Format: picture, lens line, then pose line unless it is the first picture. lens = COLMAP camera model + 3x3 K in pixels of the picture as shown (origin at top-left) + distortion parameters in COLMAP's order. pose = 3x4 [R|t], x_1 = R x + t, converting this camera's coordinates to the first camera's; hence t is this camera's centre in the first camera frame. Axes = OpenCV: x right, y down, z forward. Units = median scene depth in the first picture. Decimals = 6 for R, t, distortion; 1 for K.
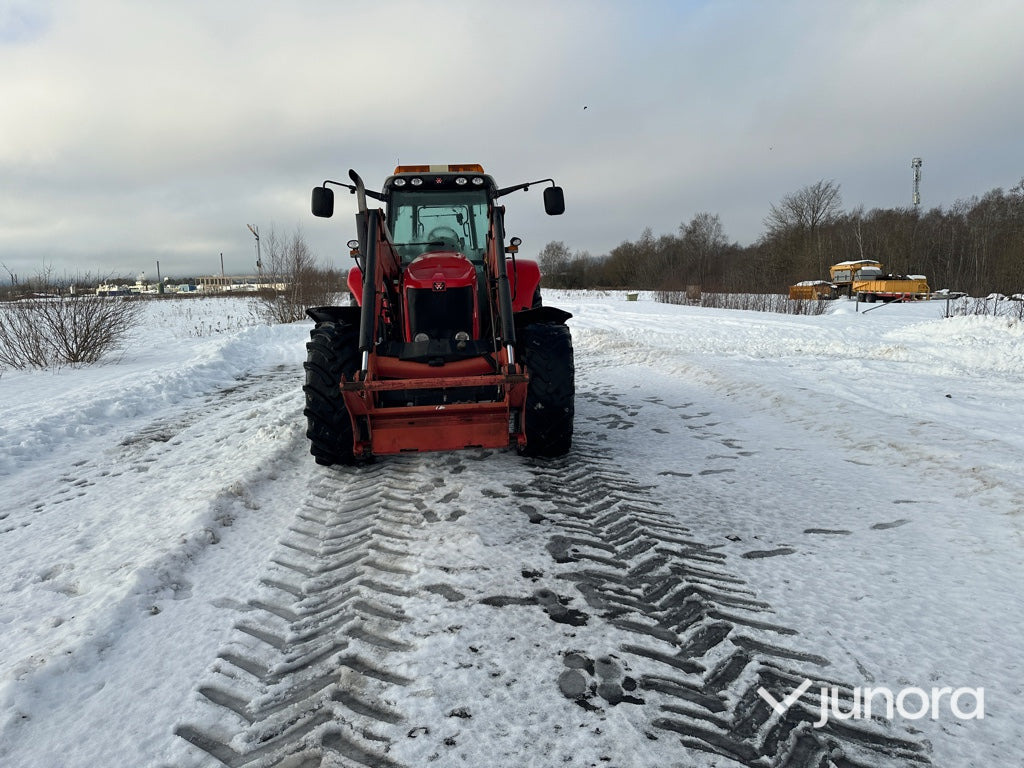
lens RADIAL K [[753.7, 0, 579.7], [0, 753.7, 386.8], [0, 0, 1]] dist [-0.003135, -0.003135]
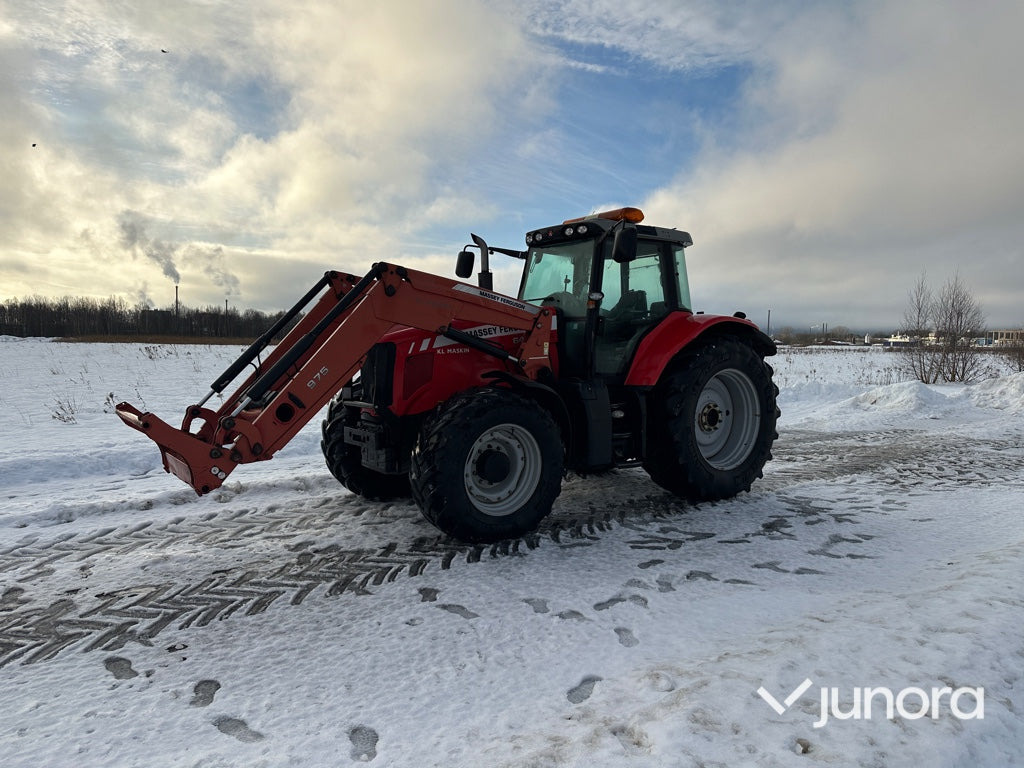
lens RADIAL K [[759.1, 0, 480.1], [0, 759.1, 381.9], [0, 0, 1]] dist [0.057870, -0.117376]
pose [[0.447242, 0.078161, -0.890991, 1.082838], [-0.144181, 0.989446, 0.014425, -0.152992], [0.882715, 0.122013, 0.453792, 0.866046]]
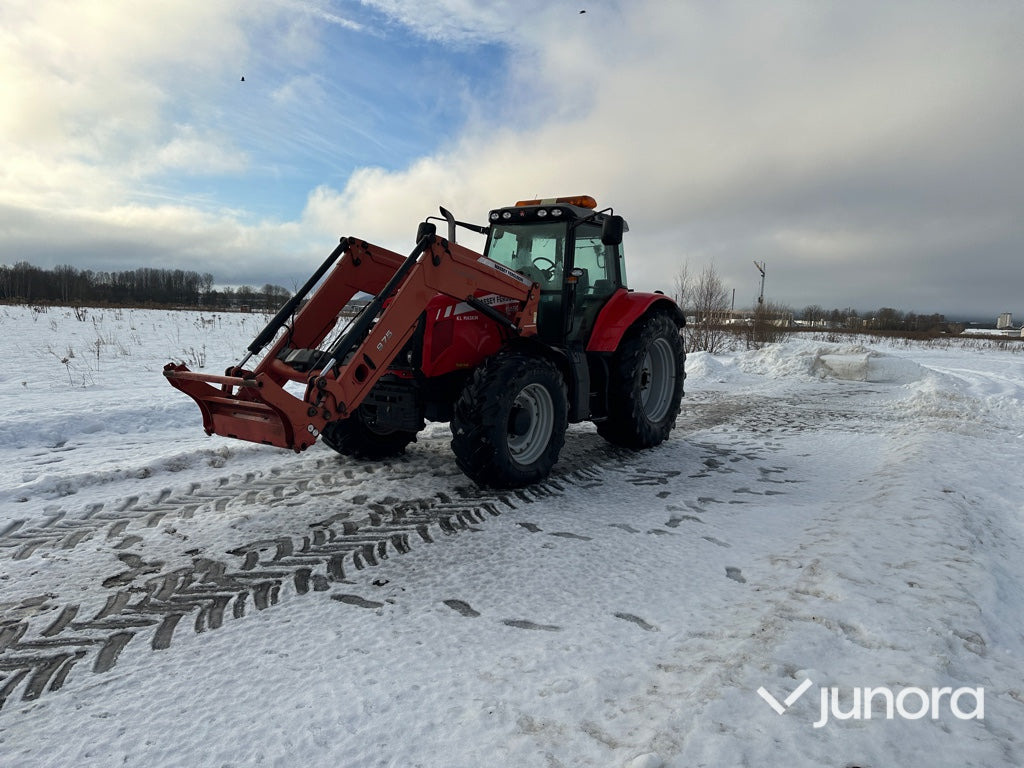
lens RADIAL K [[782.1, 0, 513.4], [0, 782.1, 364.2], [0, 0, 1]] dist [0.013242, -0.009475]
pose [[0.737043, 0.094812, -0.669162, 0.936979], [-0.148082, 0.988707, -0.023016, -0.067215], [0.659423, 0.116055, 0.742760, 0.353386]]
